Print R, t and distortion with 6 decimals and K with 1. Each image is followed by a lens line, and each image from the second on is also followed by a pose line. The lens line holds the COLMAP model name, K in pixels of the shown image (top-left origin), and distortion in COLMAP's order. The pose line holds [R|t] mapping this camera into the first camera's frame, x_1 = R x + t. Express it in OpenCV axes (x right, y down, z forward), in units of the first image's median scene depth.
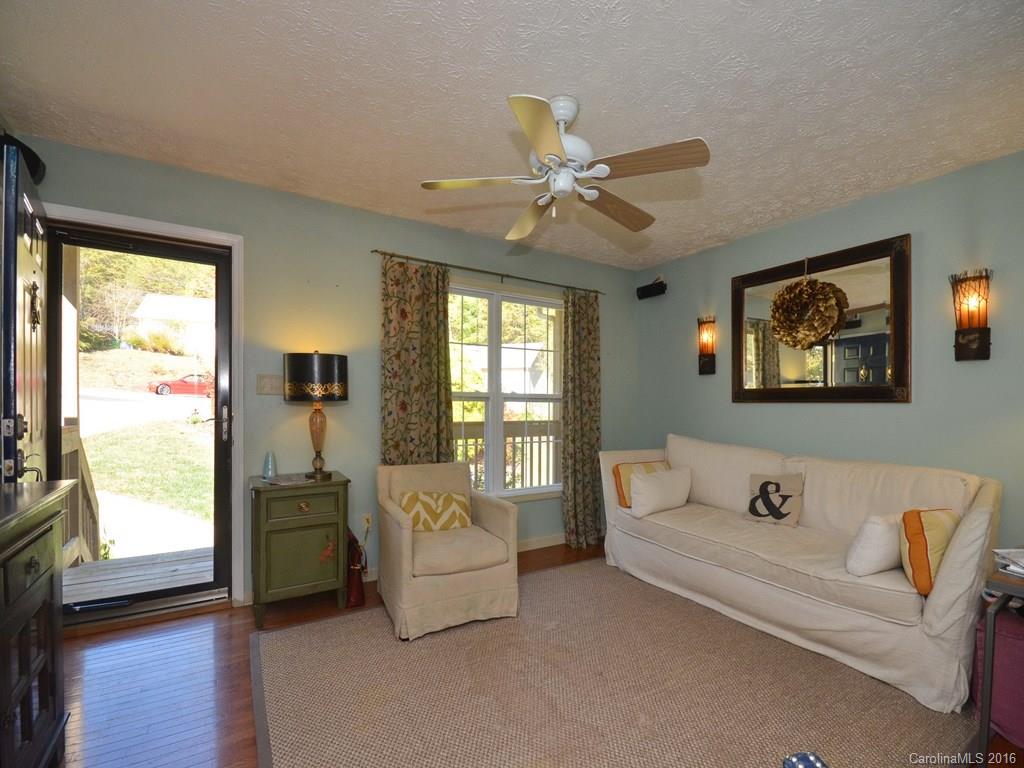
lens RADIAL K [[431.1, 0, 510.5], [0, 431.1, 397.3], [0, 0, 1]] dist [0.001451, 0.000105]
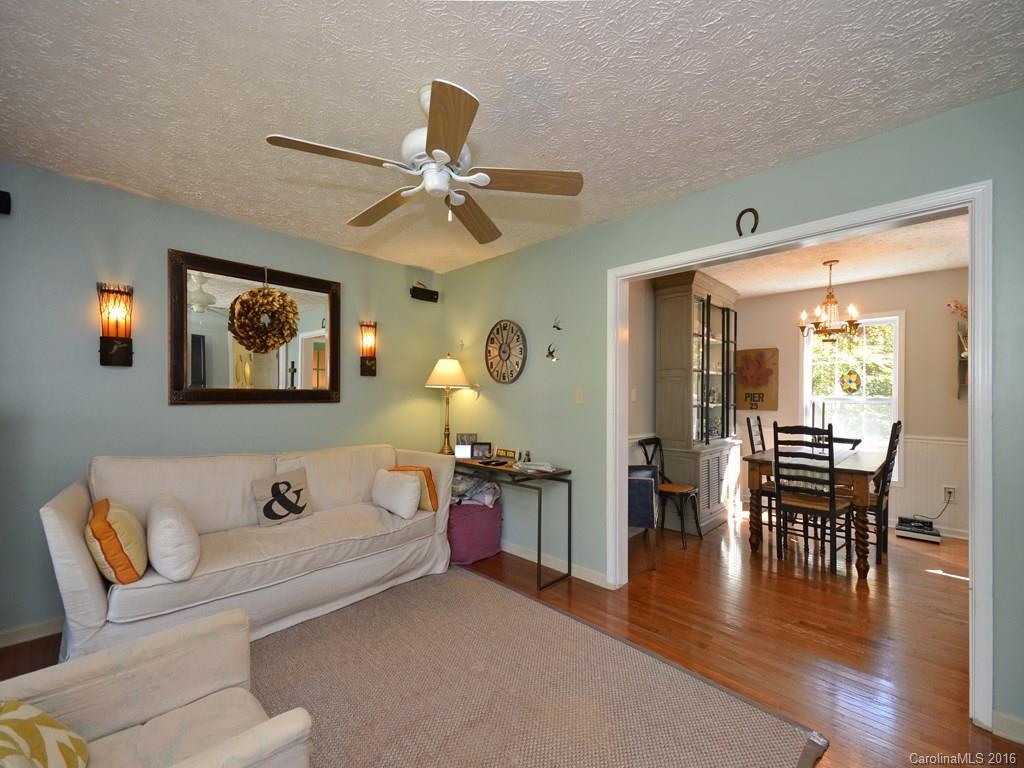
lens RADIAL K [[431.1, 0, 510.5], [0, 431.1, 397.3], [0, 0, 1]] dist [0.001451, 0.000105]
pose [[-0.250196, 0.009577, 0.968148, -0.525025], [0.003529, 0.999953, -0.008980, 0.008576], [-0.968189, 0.001170, -0.250218, 0.746917]]
